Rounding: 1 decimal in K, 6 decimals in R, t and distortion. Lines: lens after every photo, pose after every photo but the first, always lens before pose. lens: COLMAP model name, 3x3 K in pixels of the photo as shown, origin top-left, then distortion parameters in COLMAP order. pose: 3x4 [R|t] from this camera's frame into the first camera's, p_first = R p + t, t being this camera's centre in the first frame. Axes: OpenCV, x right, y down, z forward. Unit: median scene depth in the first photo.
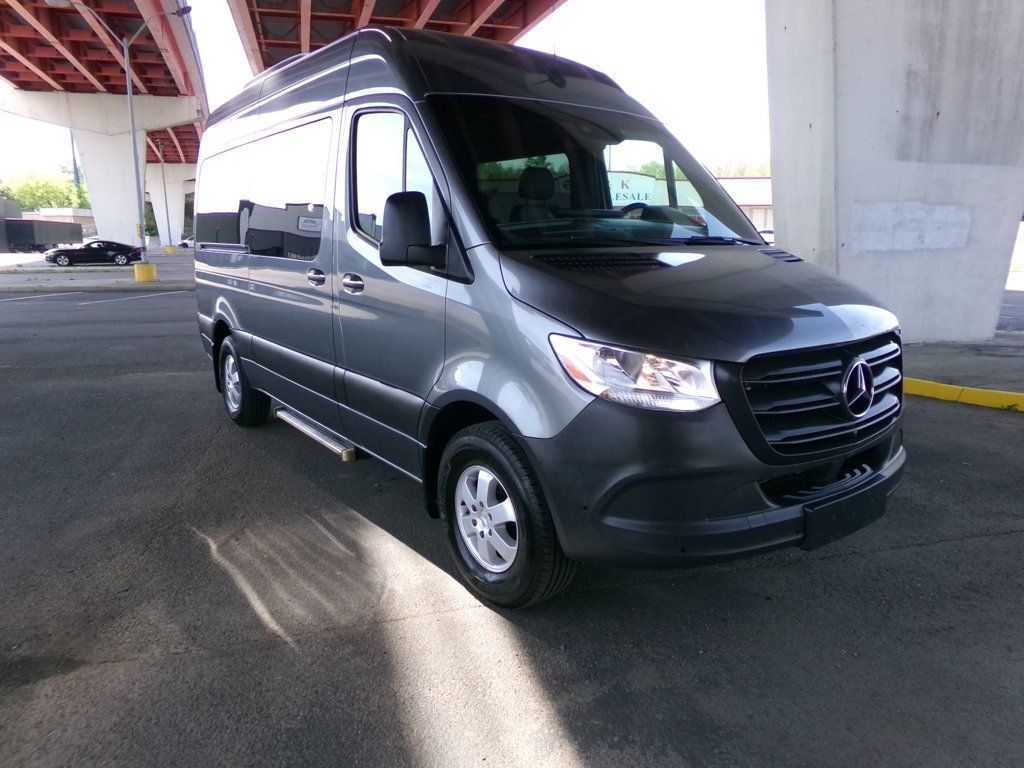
lens RADIAL K [[690.9, 0, 457.0], [0, 690.9, 383.5], [0, 0, 1]] dist [-0.006888, -0.001041]
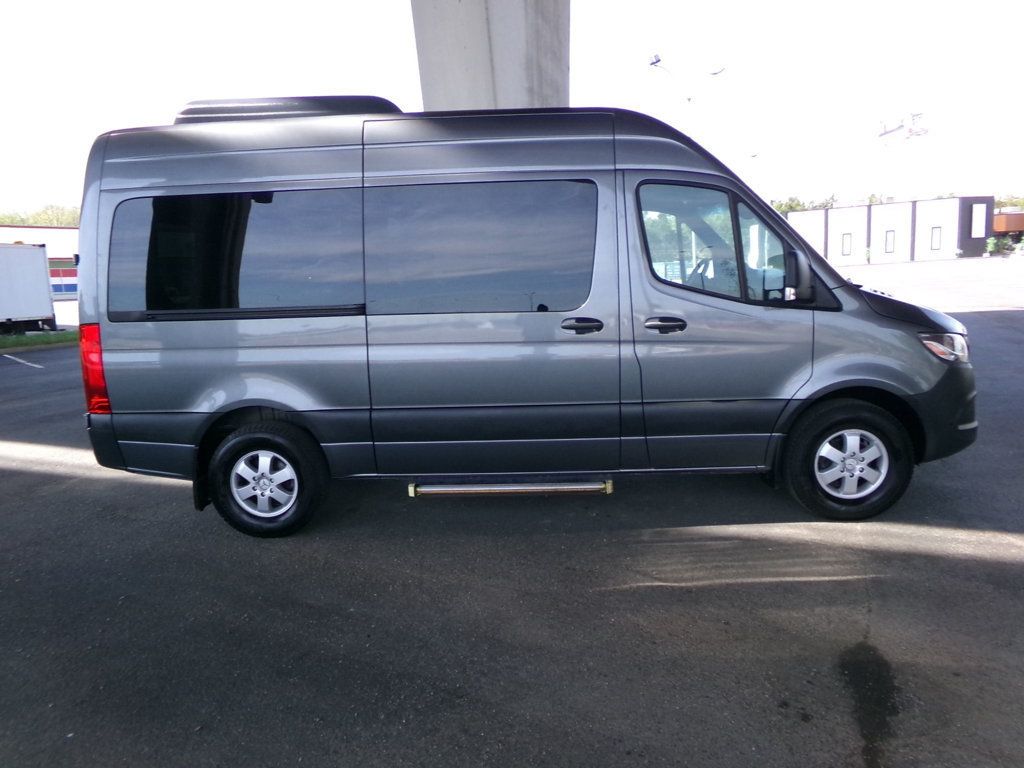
lens RADIAL K [[726.4, 0, 512.0], [0, 726.4, 384.0], [0, 0, 1]] dist [-0.003553, 0.003901]
pose [[0.628242, -0.146205, 0.764157, -1.330533], [0.203261, 0.978916, 0.020186, -0.130063], [-0.750998, 0.142642, 0.644714, 0.434600]]
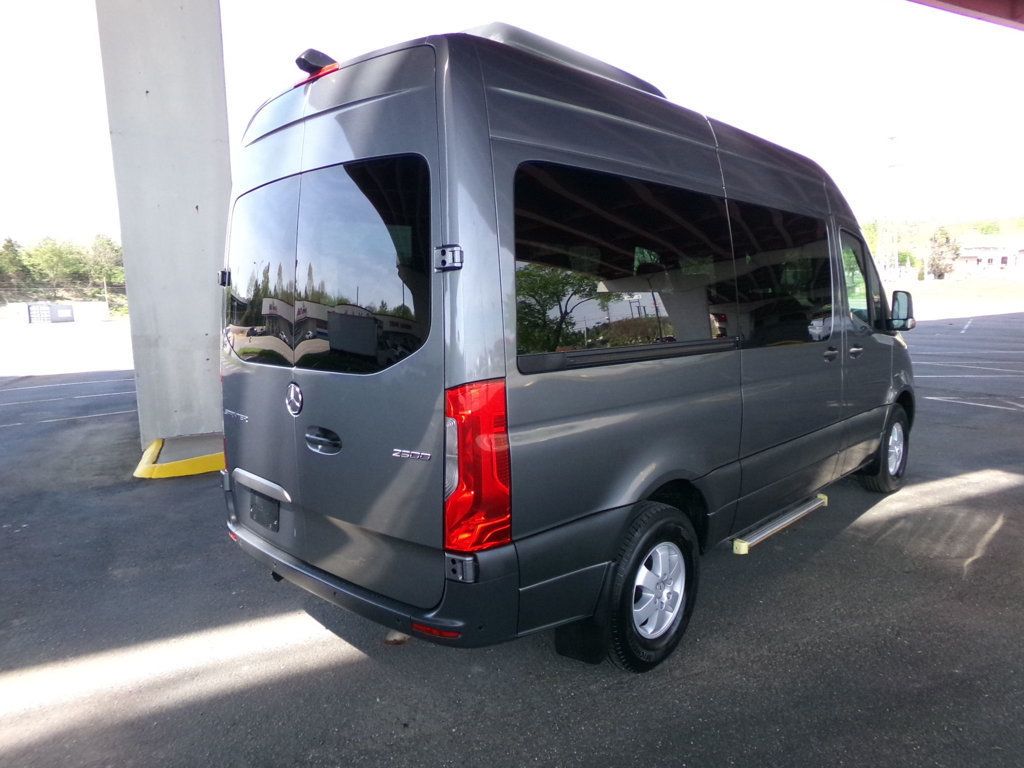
lens RADIAL K [[726.4, 0, 512.0], [0, 726.4, 384.0], [0, 0, 1]] dist [-0.003553, 0.003901]
pose [[-0.236628, -0.135358, 0.962125, -1.456226], [0.191353, 0.964361, 0.182735, -0.506654], [-0.952571, 0.227345, -0.202294, 2.081998]]
